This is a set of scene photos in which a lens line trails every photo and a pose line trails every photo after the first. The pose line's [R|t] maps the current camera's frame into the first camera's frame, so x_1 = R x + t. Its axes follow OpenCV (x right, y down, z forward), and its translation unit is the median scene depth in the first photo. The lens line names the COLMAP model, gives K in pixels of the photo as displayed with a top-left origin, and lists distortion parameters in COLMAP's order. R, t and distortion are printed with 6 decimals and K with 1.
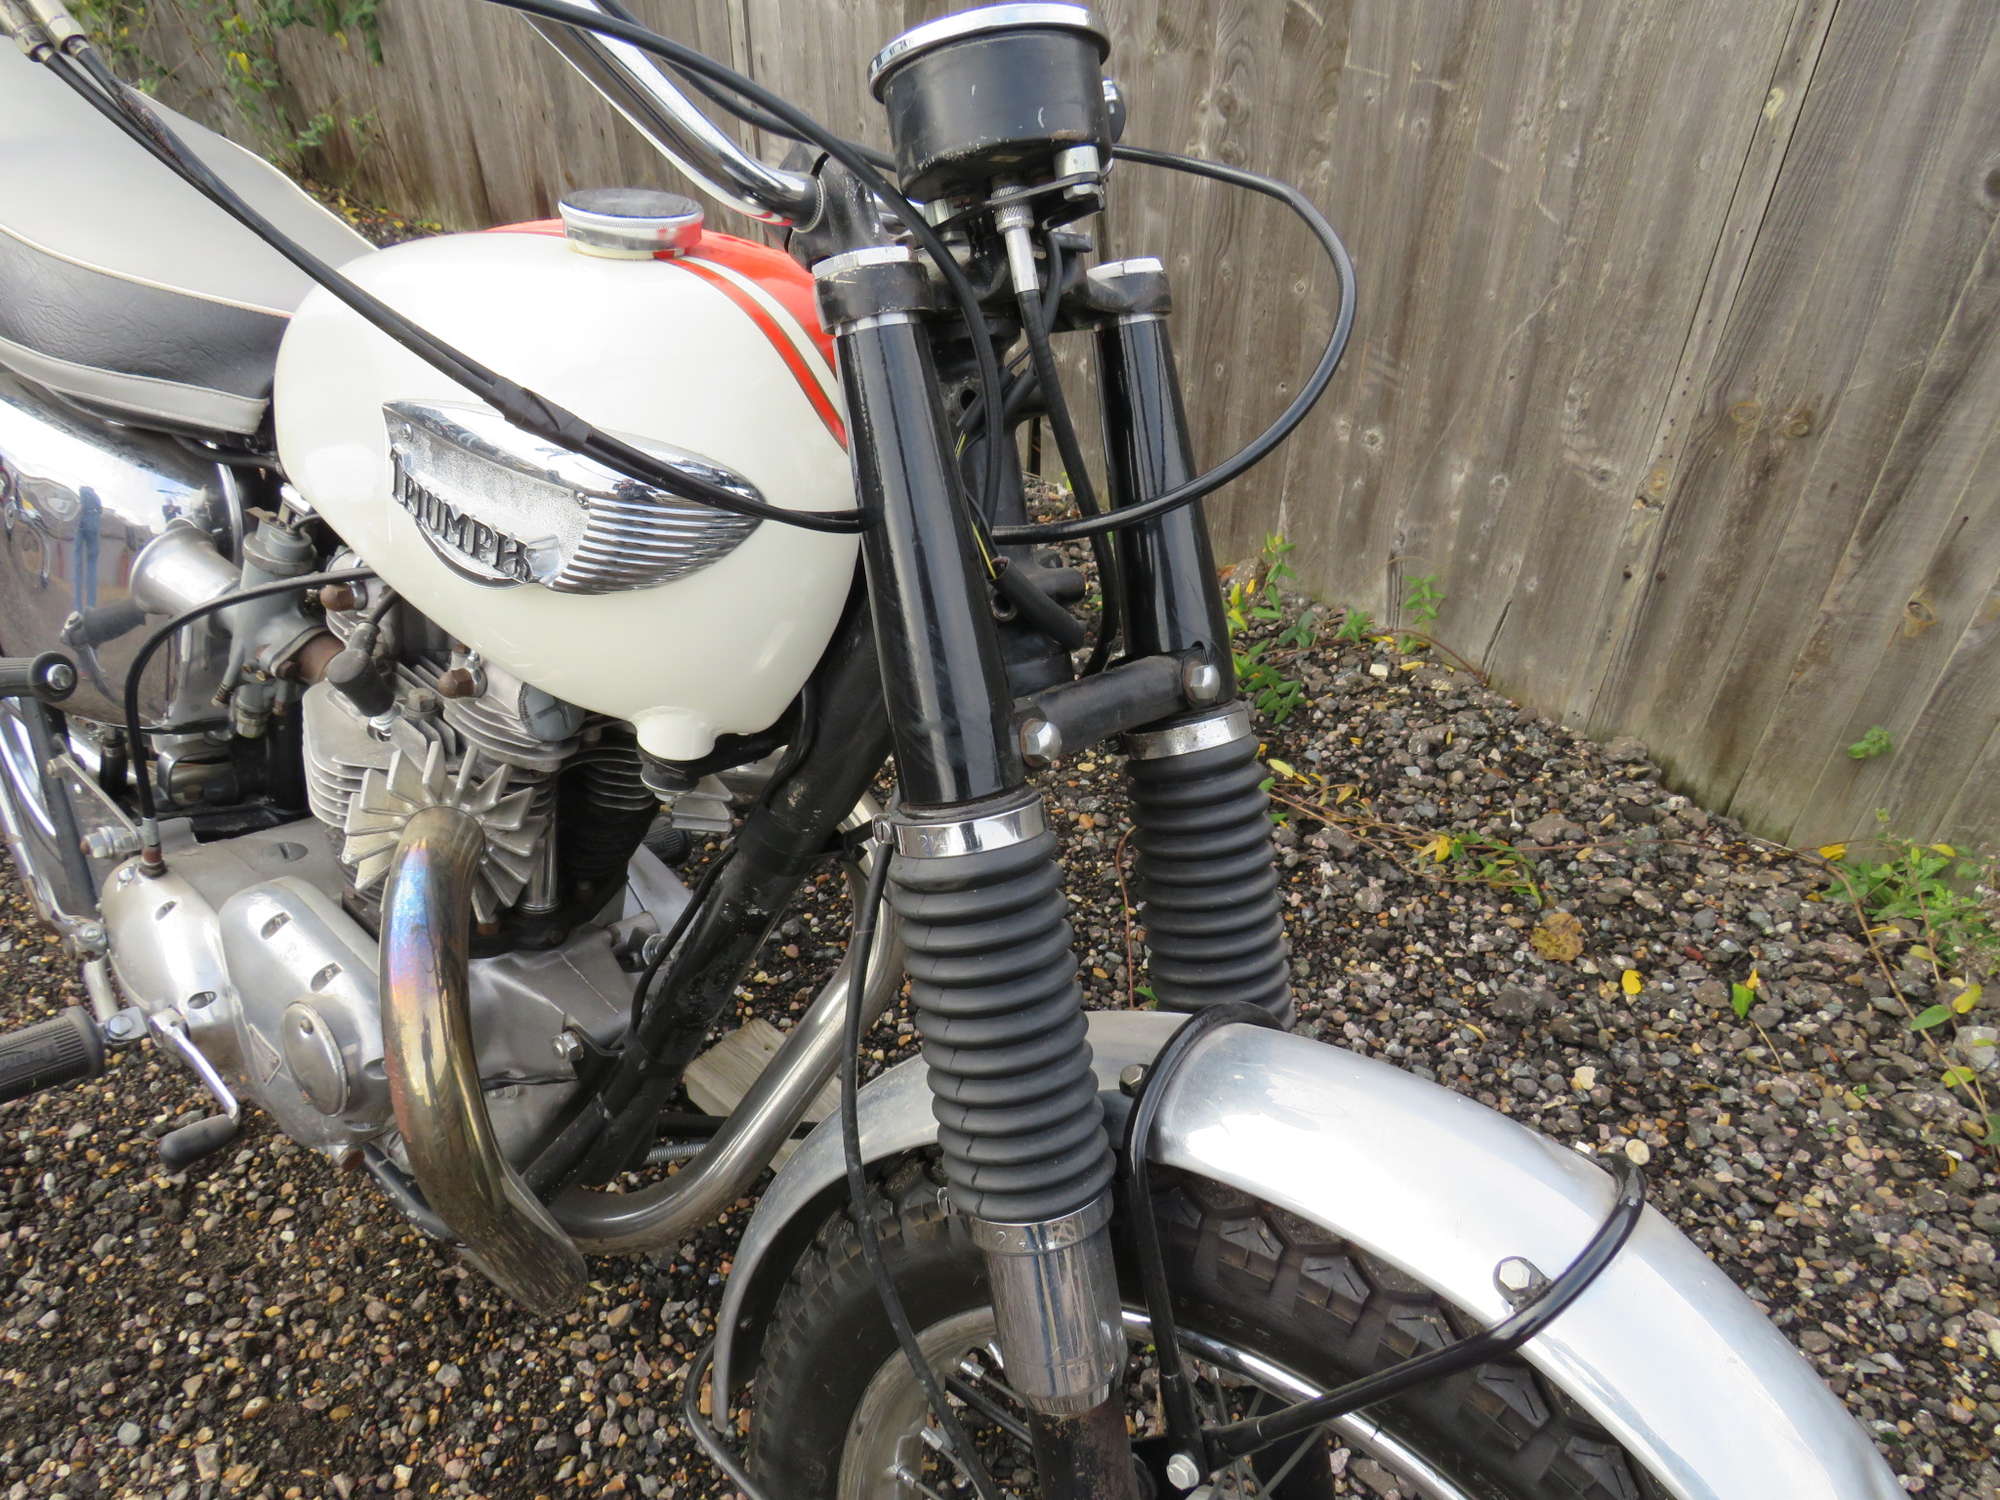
lens RADIAL K [[1408.7, 0, 1001.4], [0, 1408.7, 757.1], [0, 0, 1]] dist [-0.025670, 0.001151]
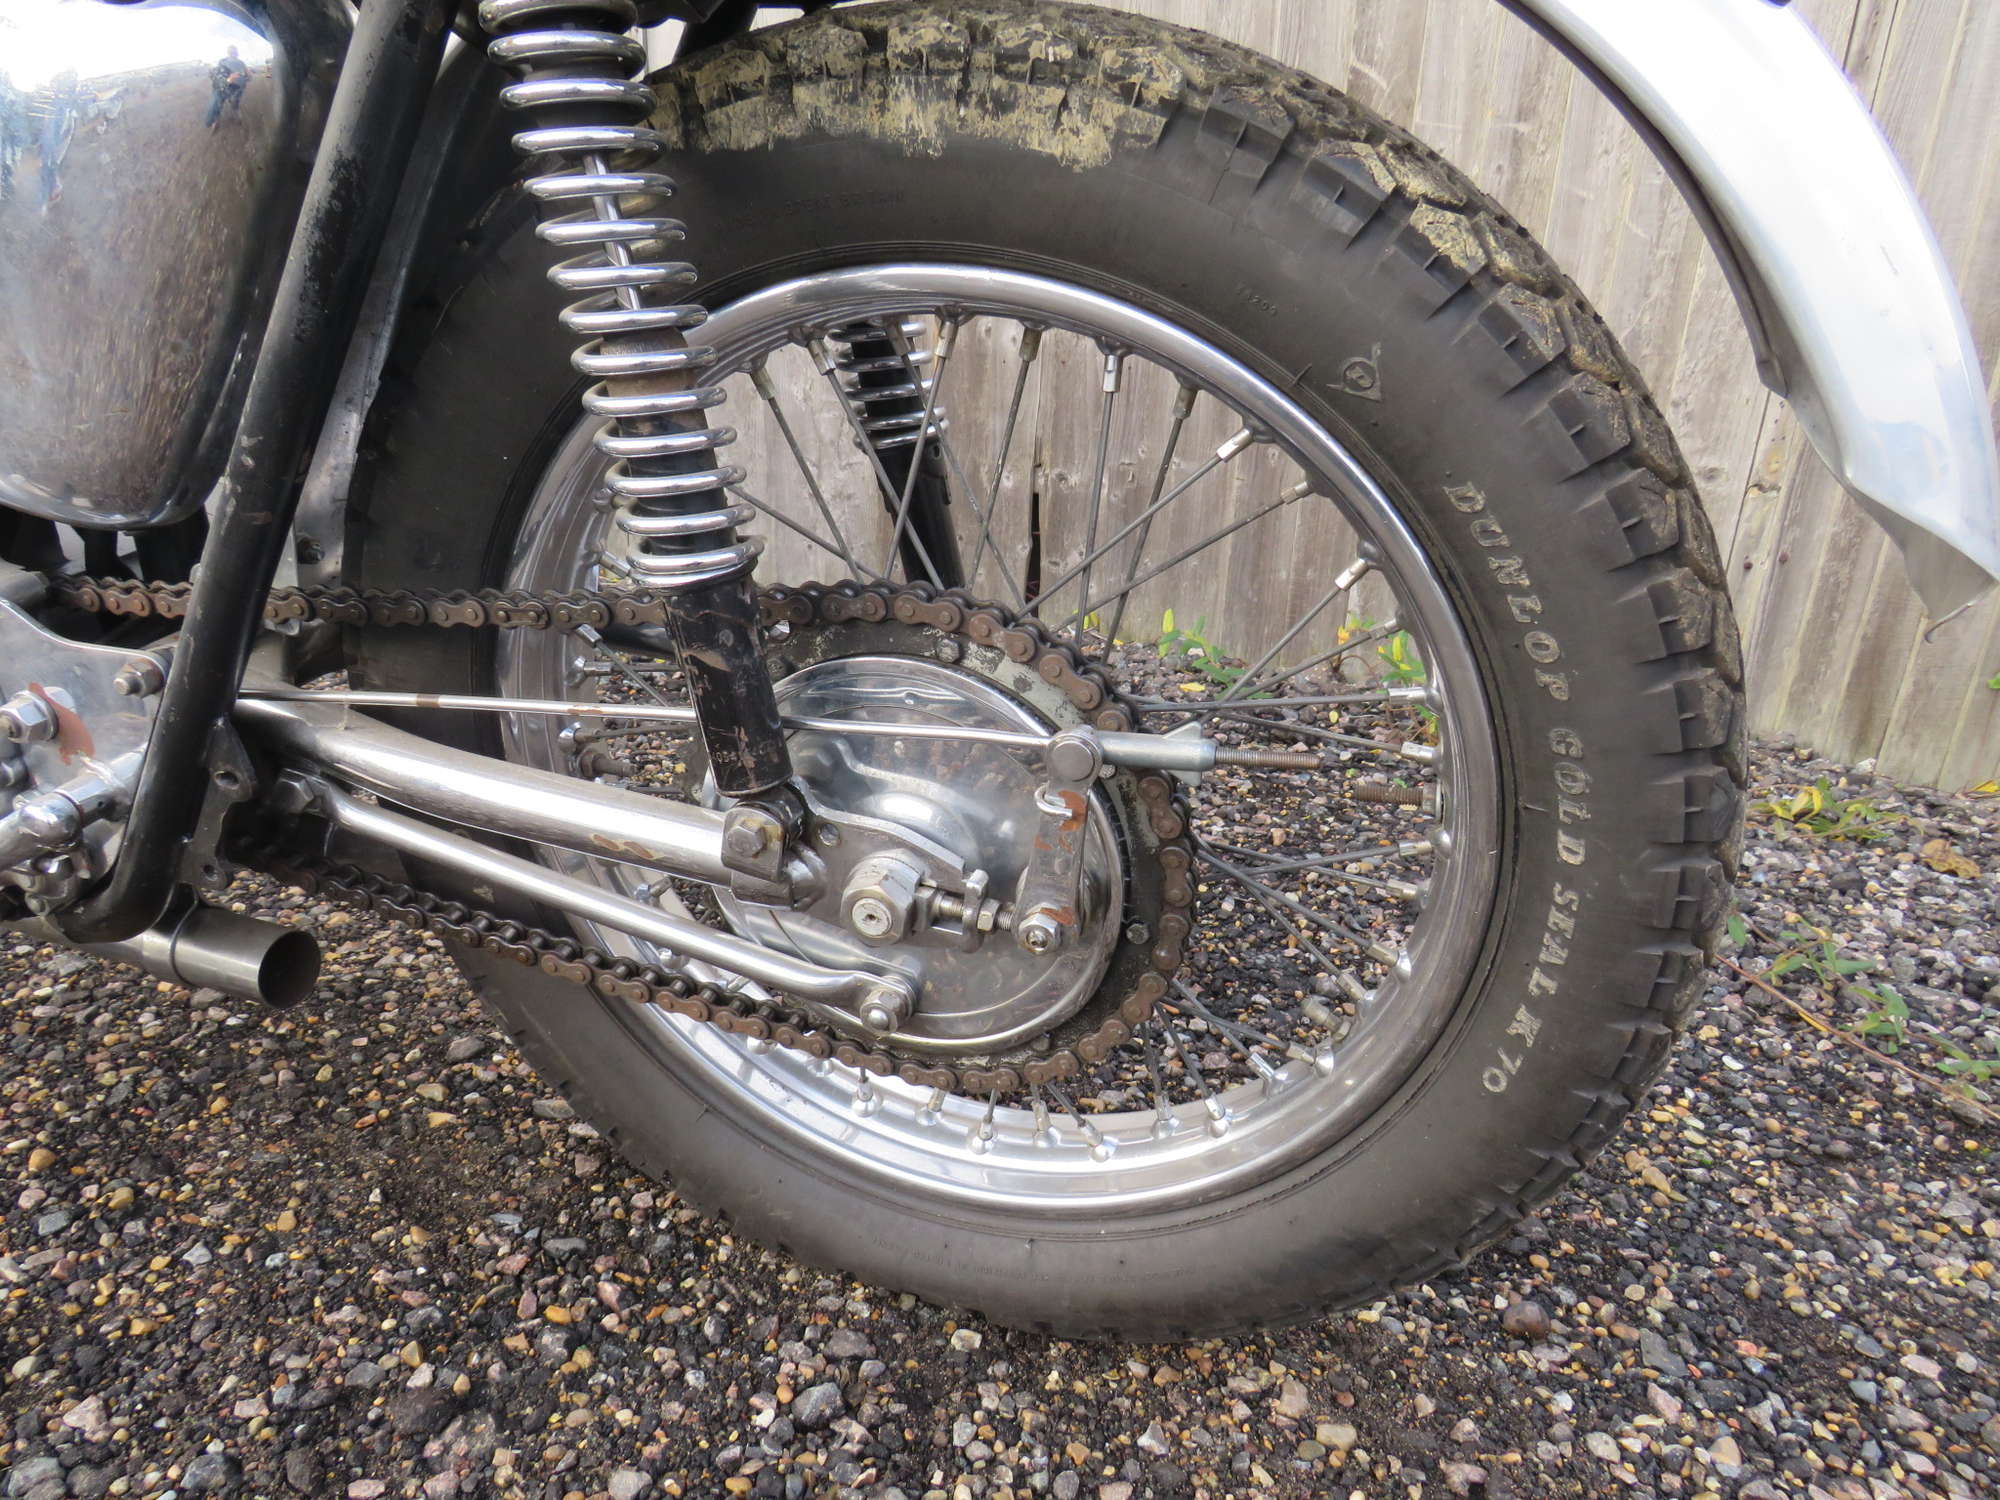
lens RADIAL K [[1408.7, 0, 996.0], [0, 1408.7, 751.5], [0, 0, 1]] dist [-0.025670, 0.001151]
pose [[0.920982, -0.131859, 0.366613, -0.708882], [0.226943, 0.946429, -0.229713, 0.169332], [-0.316683, 0.294762, 0.901569, 0.441591]]
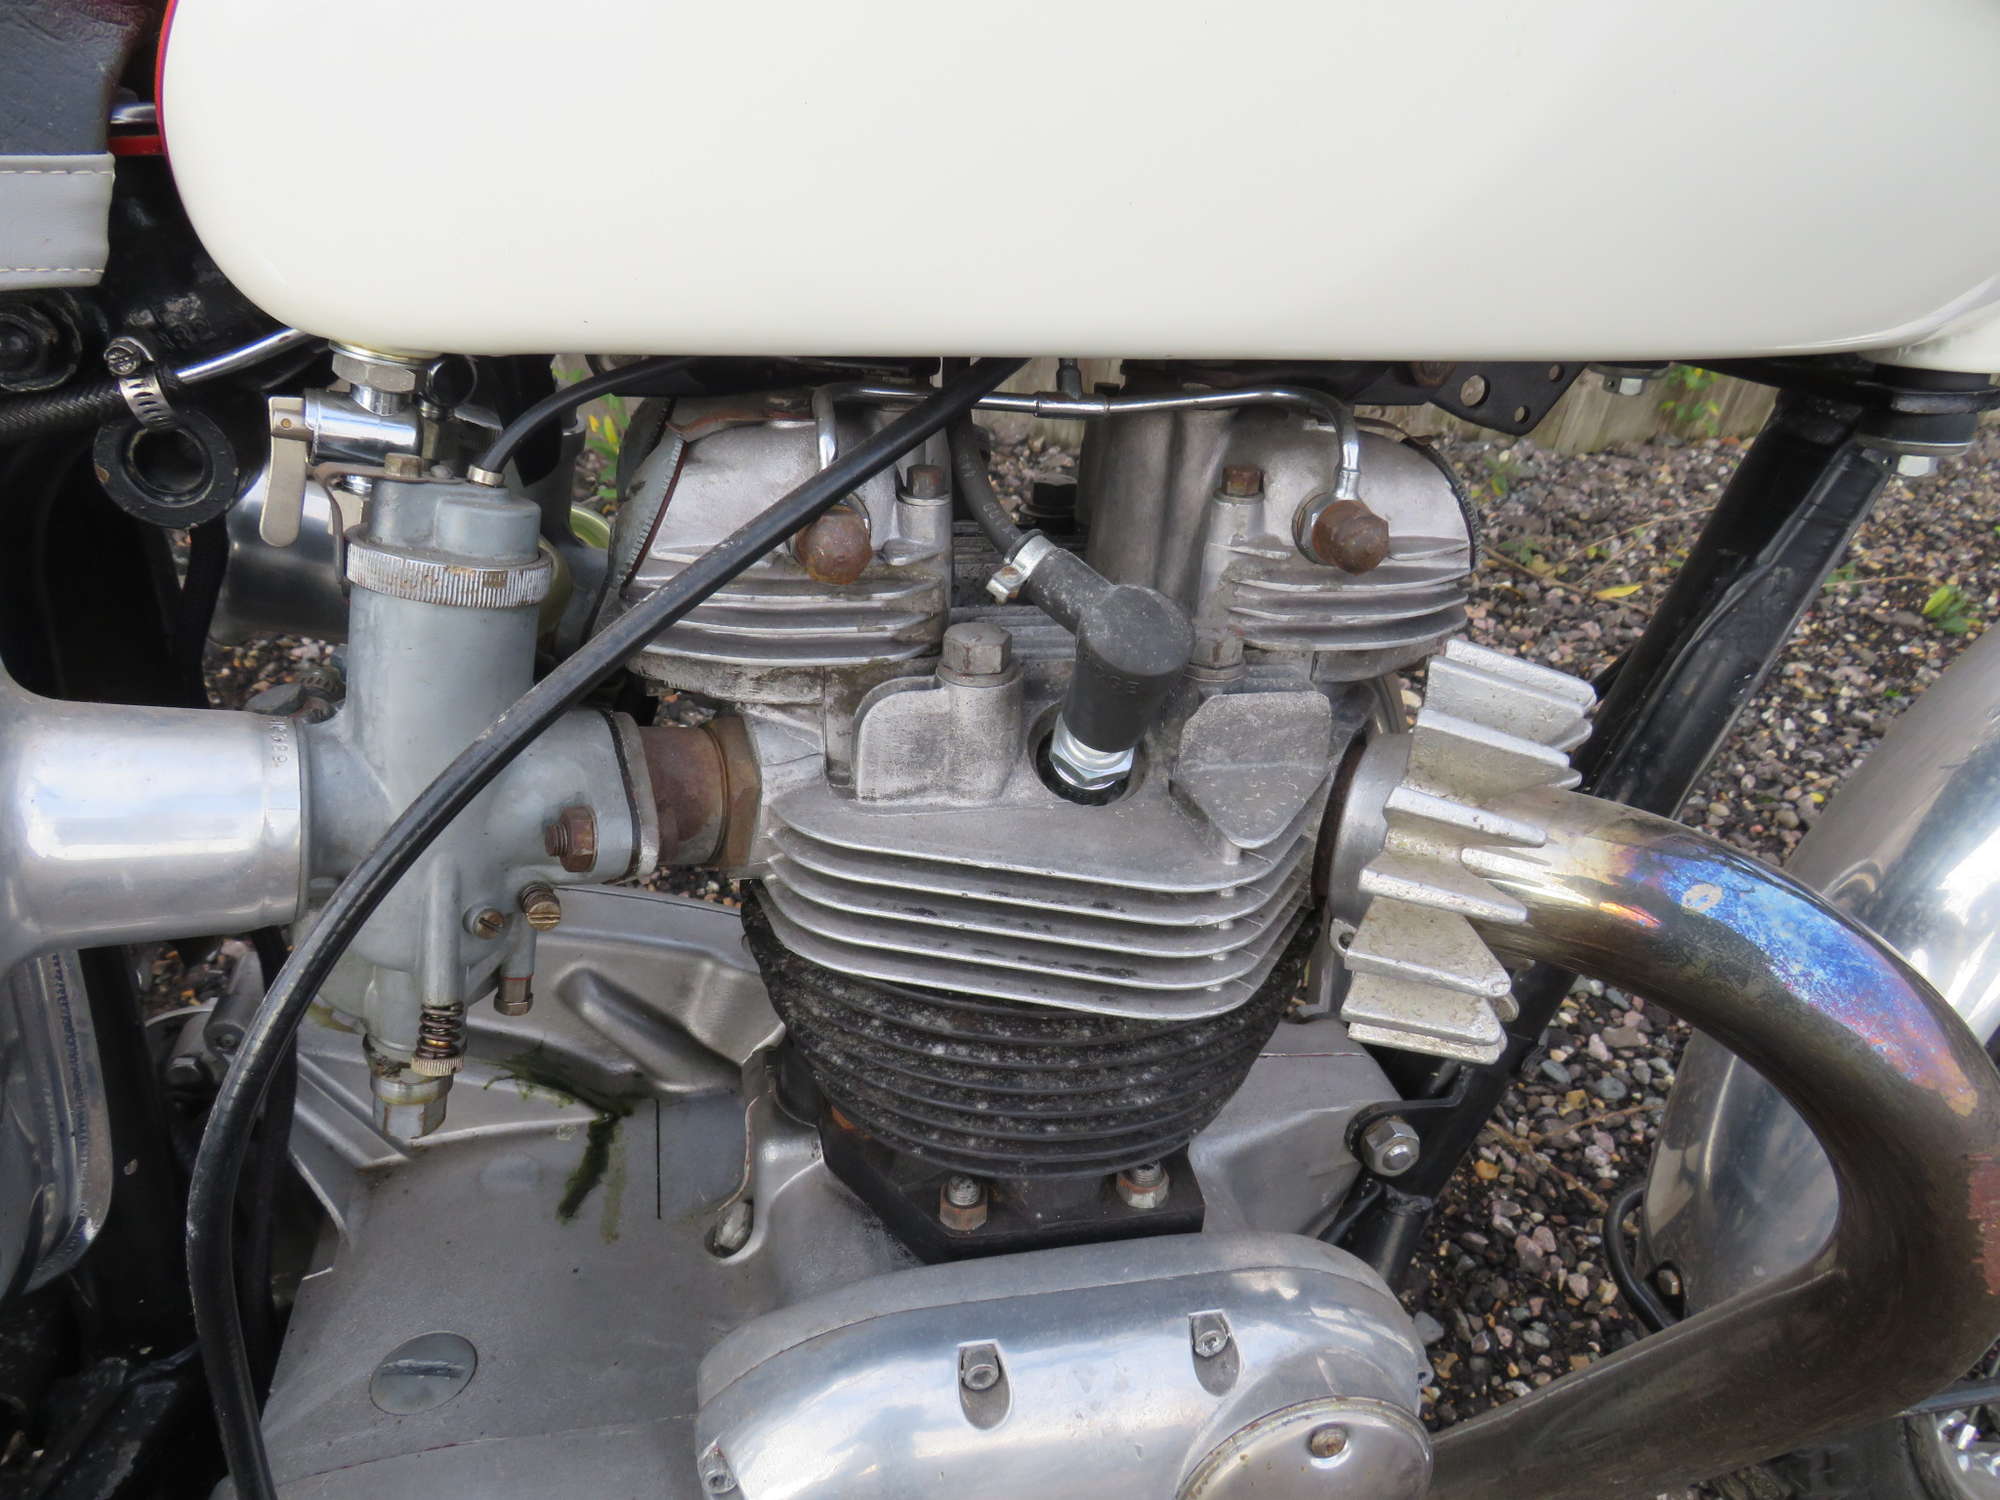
lens RADIAL K [[1408.7, 0, 990.3], [0, 1408.7, 743.9], [0, 0, 1]] dist [-0.025670, 0.001151]
pose [[0.611048, -0.482917, 0.627225, -0.481401], [0.438508, 0.866175, 0.239691, -0.094974], [-0.659037, 0.128580, 0.741038, 0.475430]]
